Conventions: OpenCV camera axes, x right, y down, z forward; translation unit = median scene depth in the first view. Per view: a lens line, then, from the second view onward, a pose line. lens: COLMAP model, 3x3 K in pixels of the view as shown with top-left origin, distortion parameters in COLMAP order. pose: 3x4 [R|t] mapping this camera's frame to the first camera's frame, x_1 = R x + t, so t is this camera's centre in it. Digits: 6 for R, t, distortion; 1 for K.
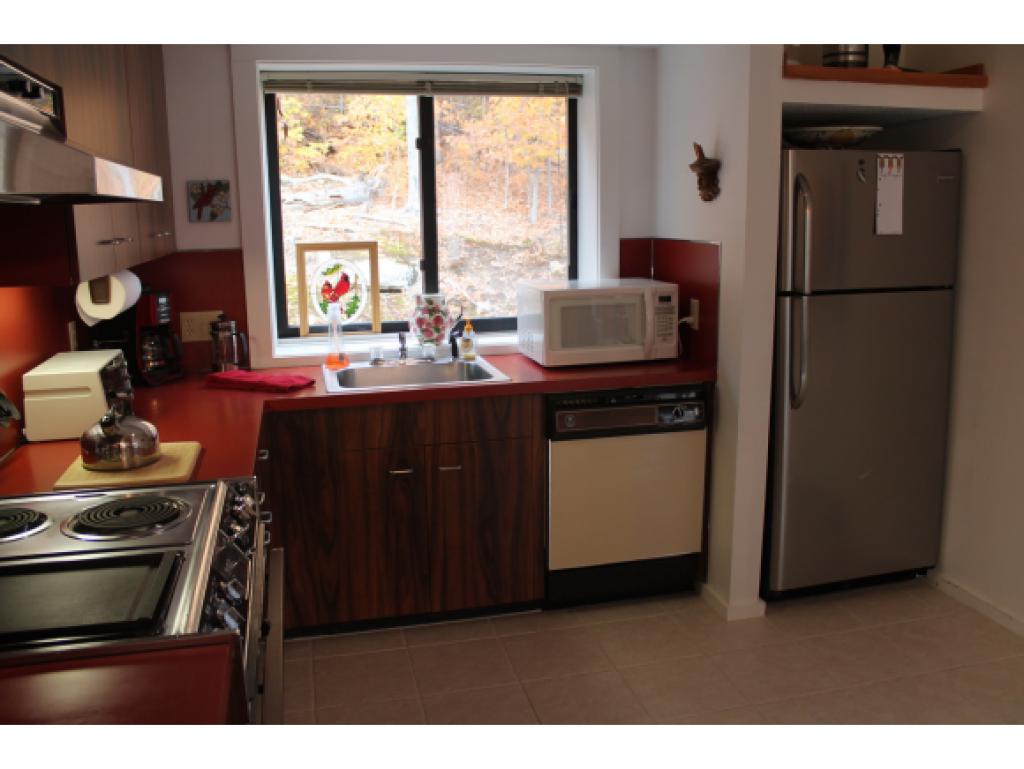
lens RADIAL K [[871.3, 0, 543.8], [0, 871.3, 383.6], [0, 0, 1]] dist [-0.156597, 0.134444]
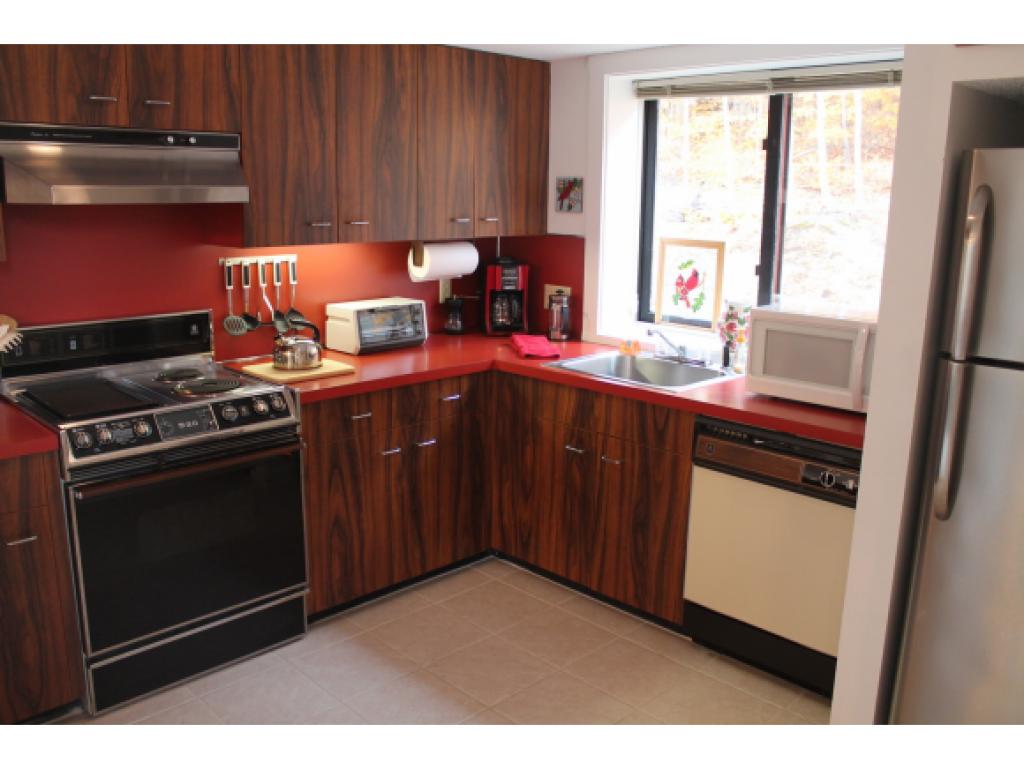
lens RADIAL K [[871.3, 0, 520.0], [0, 871.3, 392.4], [0, 0, 1]] dist [-0.156597, 0.134444]
pose [[0.496976, 0.214364, -0.840870, 0.655029], [-0.192404, 0.972109, 0.134105, -0.094827], [0.846165, 0.095140, 0.524359, 0.330410]]
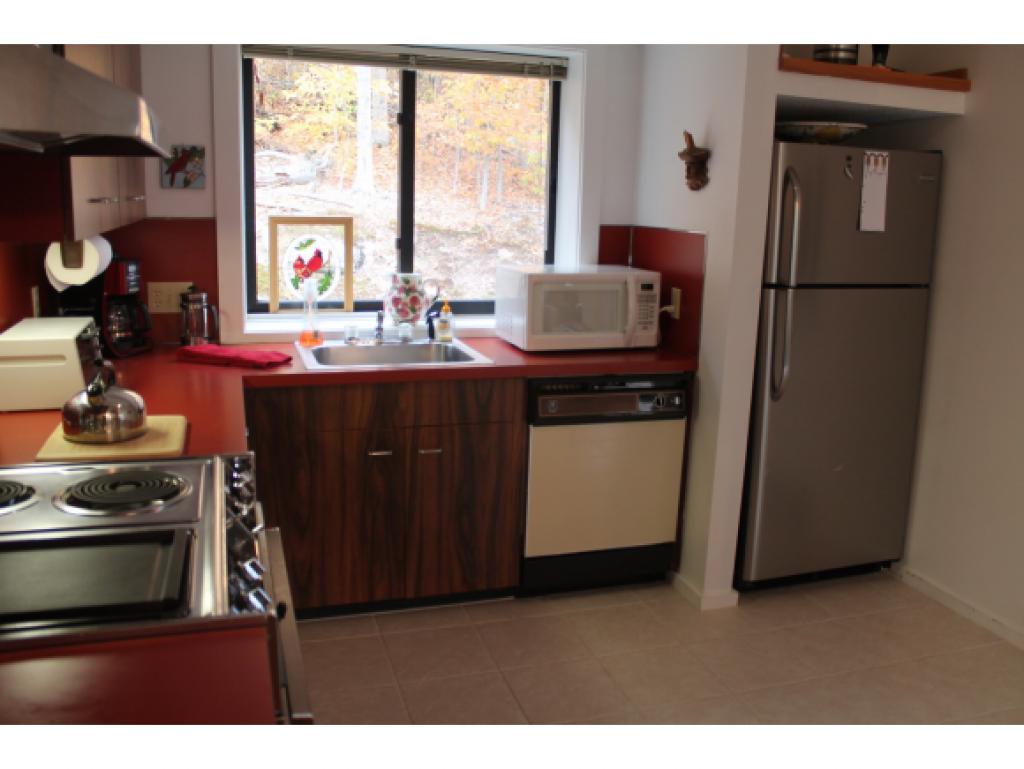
lens RADIAL K [[871.3, 0, 544.2], [0, 871.3, 384.7], [0, 0, 1]] dist [-0.156597, 0.134444]
pose [[0.996580, 0.029431, 0.077218, -0.054167], [-0.030400, 0.999473, 0.011404, 0.007276], [-0.076842, -0.013712, 0.996949, 0.015166]]
